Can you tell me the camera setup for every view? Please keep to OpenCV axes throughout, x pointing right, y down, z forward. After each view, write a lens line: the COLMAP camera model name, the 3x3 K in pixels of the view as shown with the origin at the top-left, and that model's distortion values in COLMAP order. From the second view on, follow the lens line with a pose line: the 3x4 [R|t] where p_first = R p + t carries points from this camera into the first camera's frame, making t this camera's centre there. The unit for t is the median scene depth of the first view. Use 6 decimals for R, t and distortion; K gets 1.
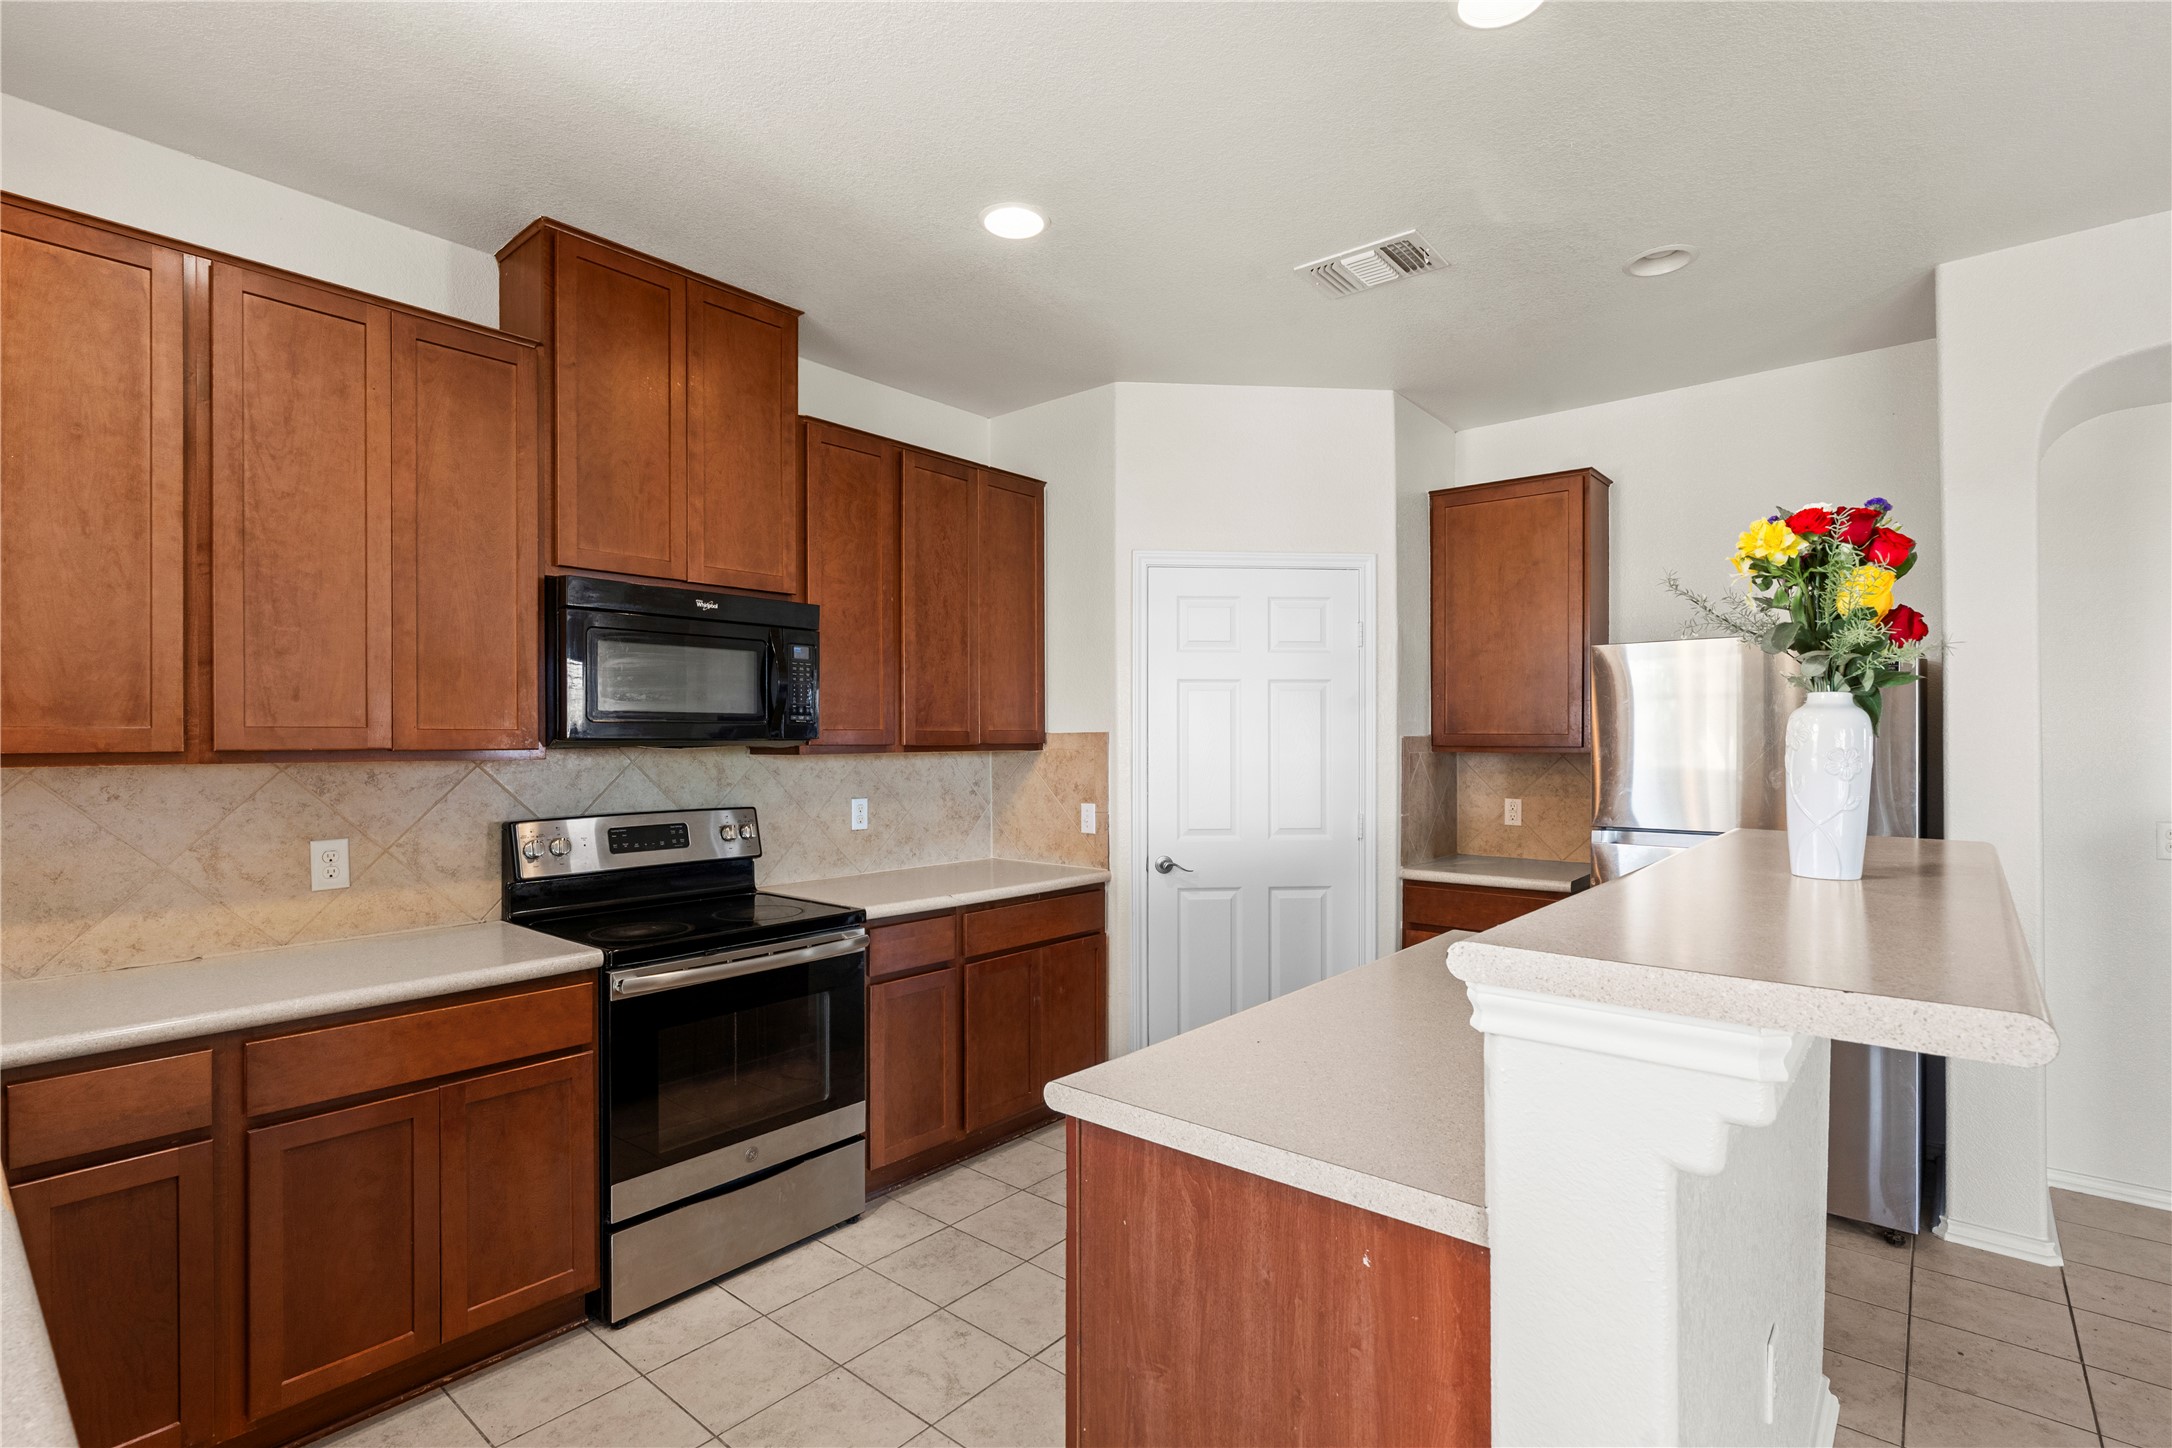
lens RADIAL K [[1021.8, 0, 1080.6], [0, 1021.8, 736.6], [0, 0, 1]] dist [-0.002035, 0.000250]
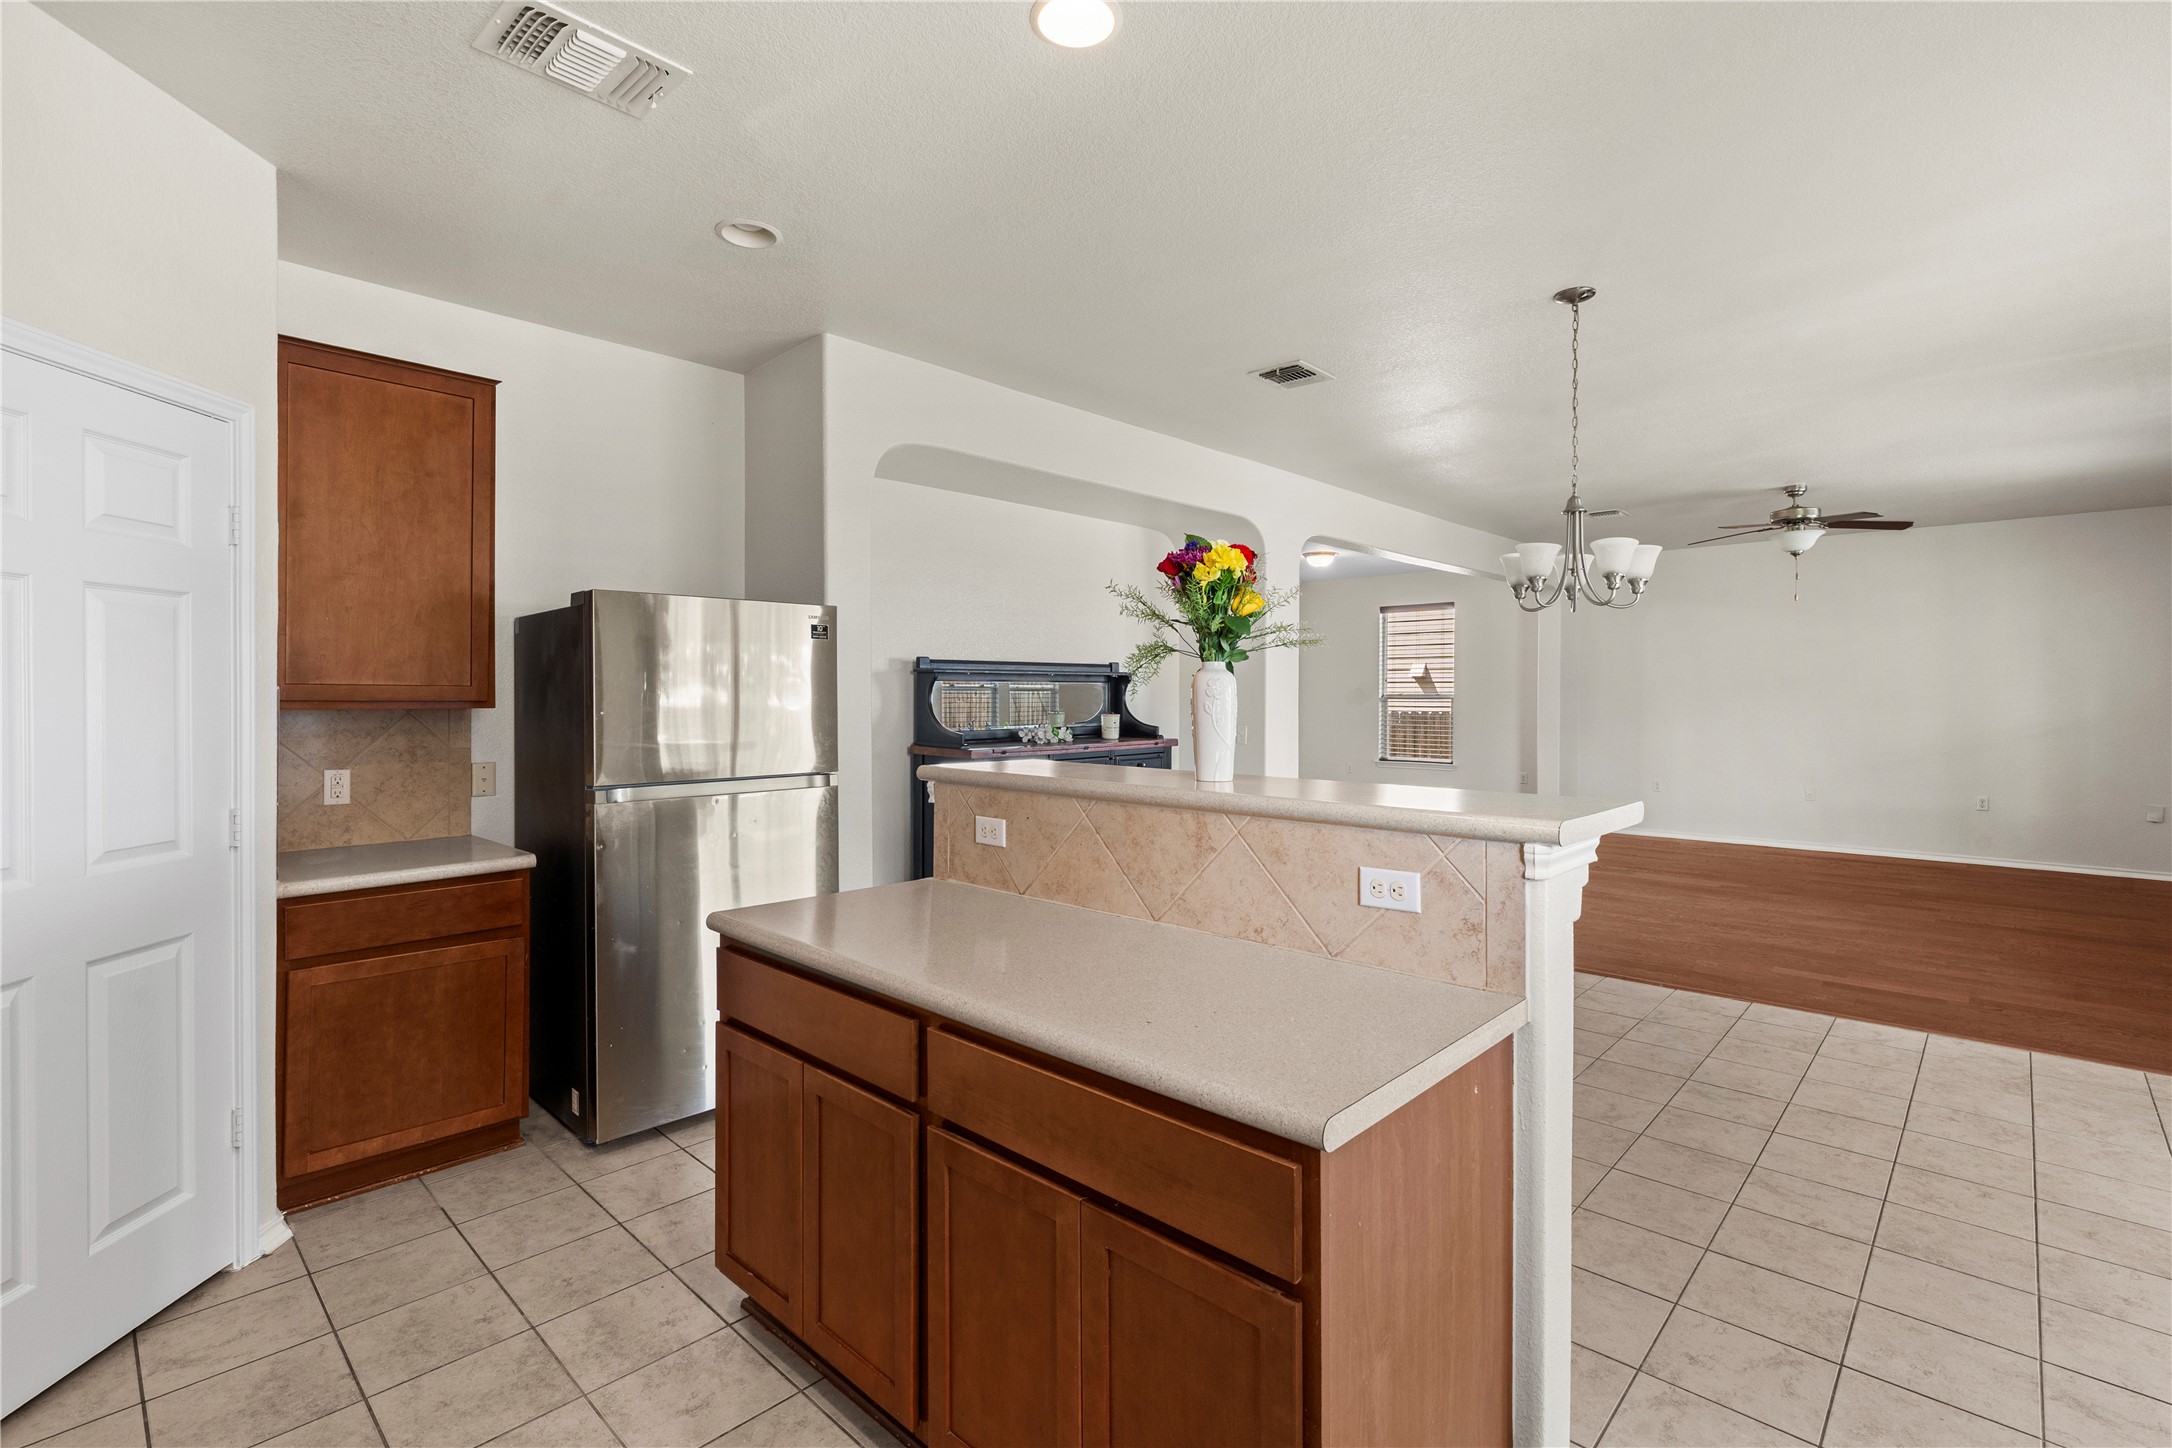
lens RADIAL K [[988.2, 0, 1089.9], [0, 988.2, 687.9], [0, 0, 1]] dist [-0.002801, -0.000069]
pose [[0.050664, 0.004781, 0.998704, -0.444117], [-0.003038, 0.999985, -0.004633, 0.002535], [-0.998711, -0.002800, 0.050678, 0.629163]]
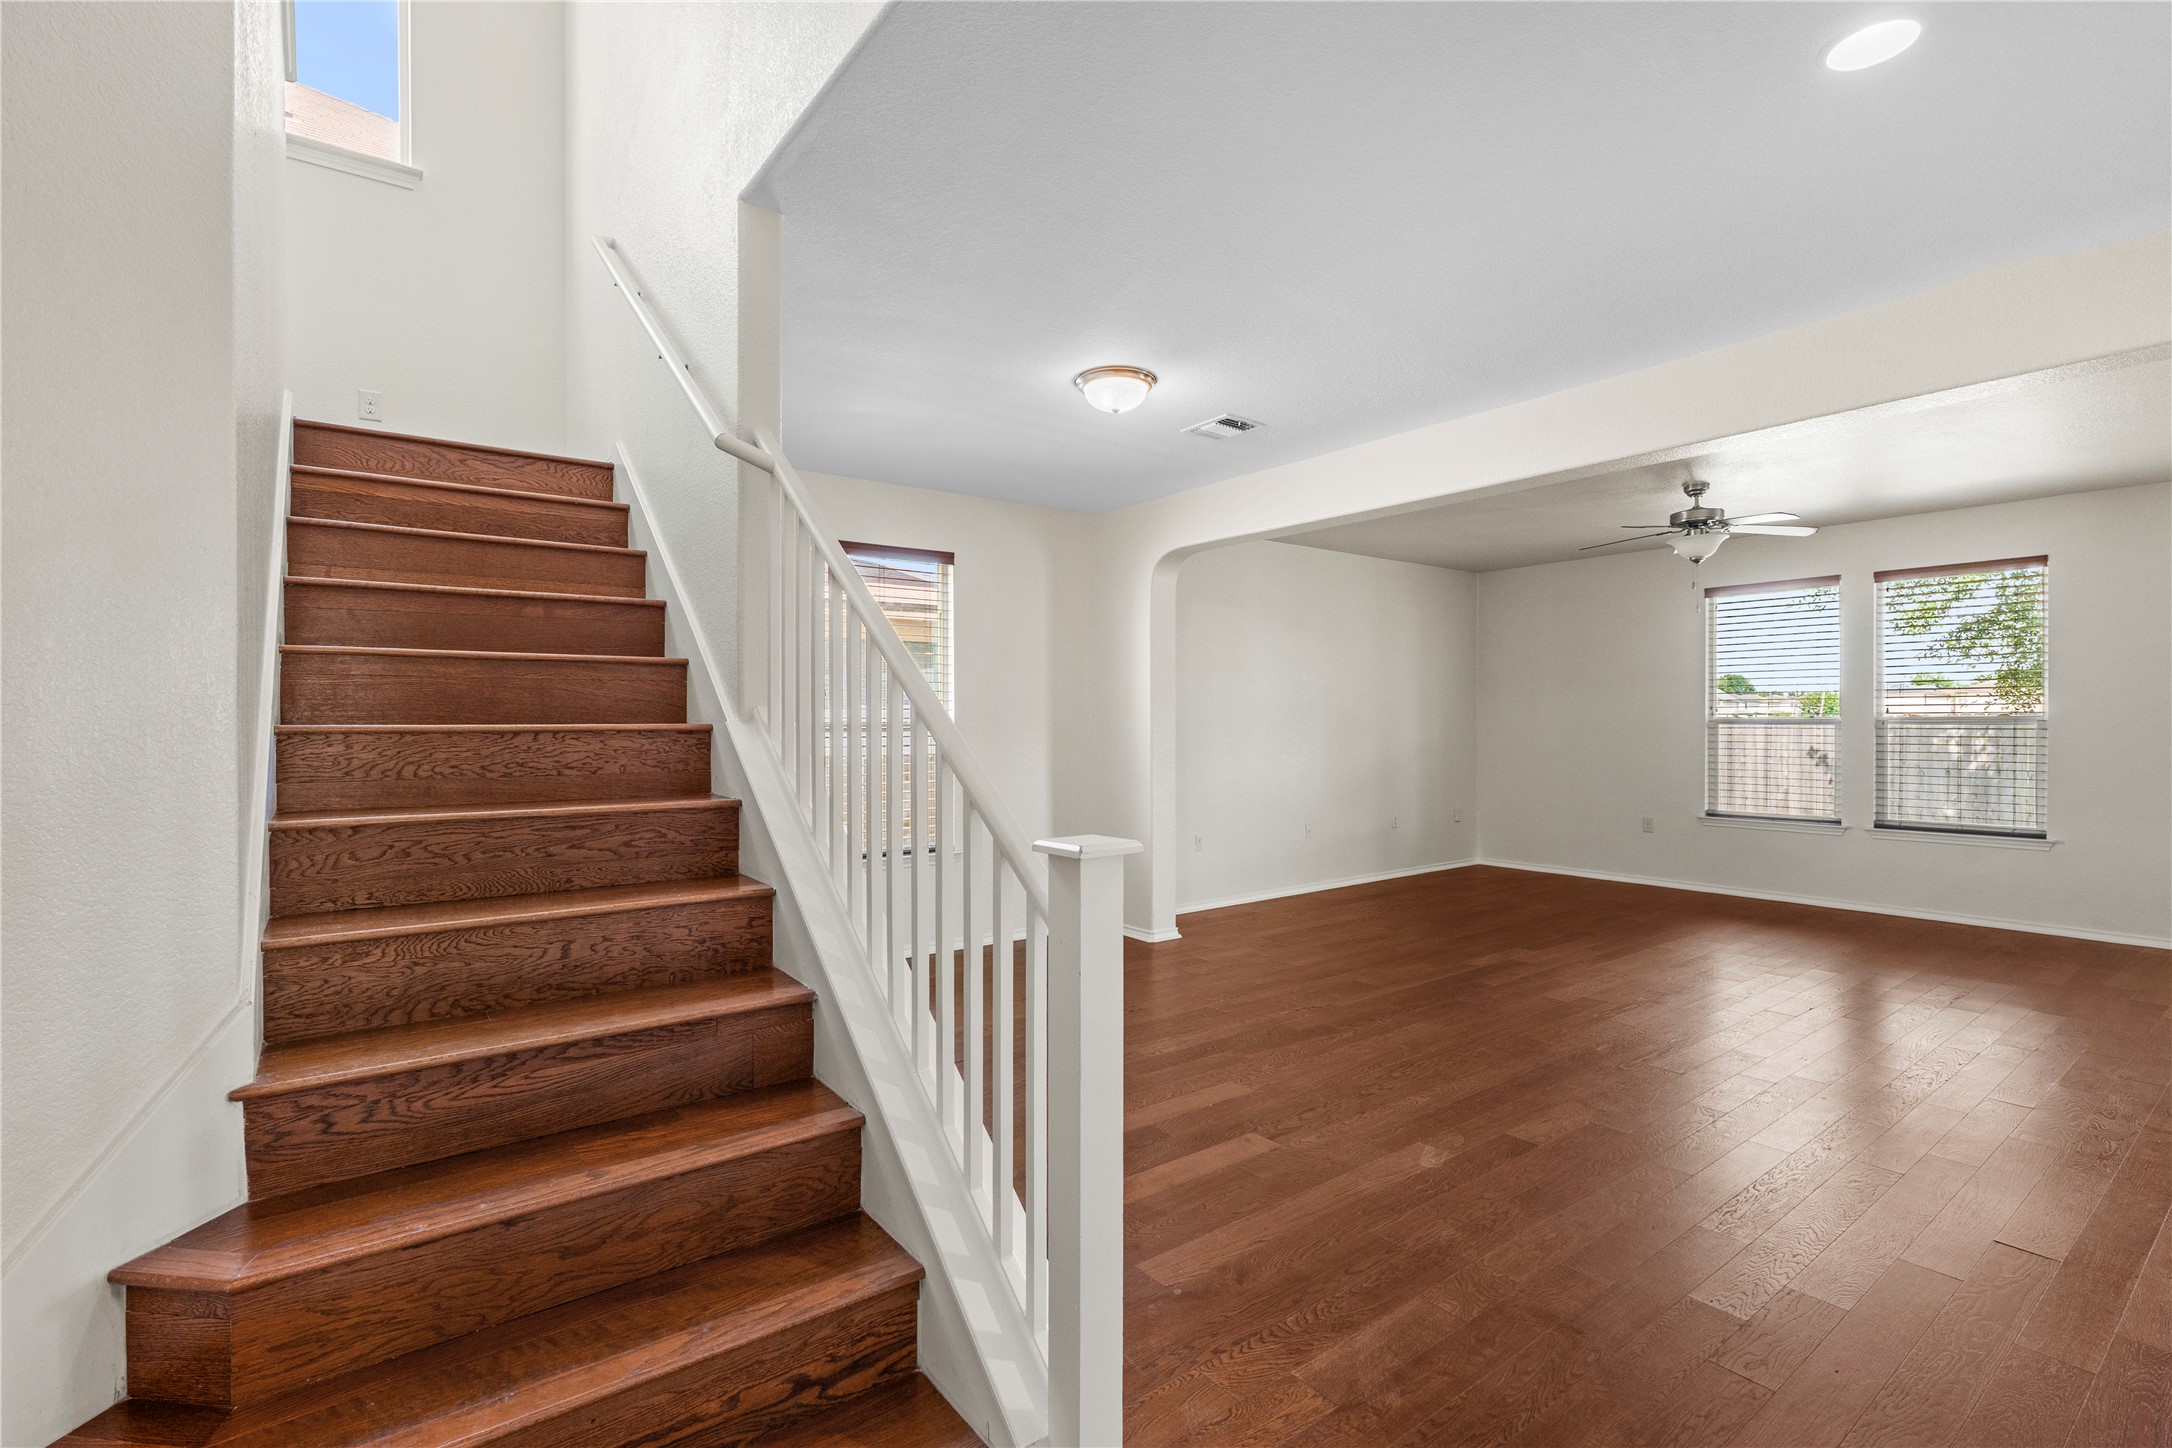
lens RADIAL K [[997.3, 0, 1076.2], [0, 997.3, 728.9], [0, 0, 1]] dist [-0.003858, 0.000694]
pose [[-0.976918, 0.007655, 0.213476, 2.880093], [0.008167, 0.999965, 0.001519, 0.011206], [-0.213457, 0.003228, -0.976947, 1.445638]]
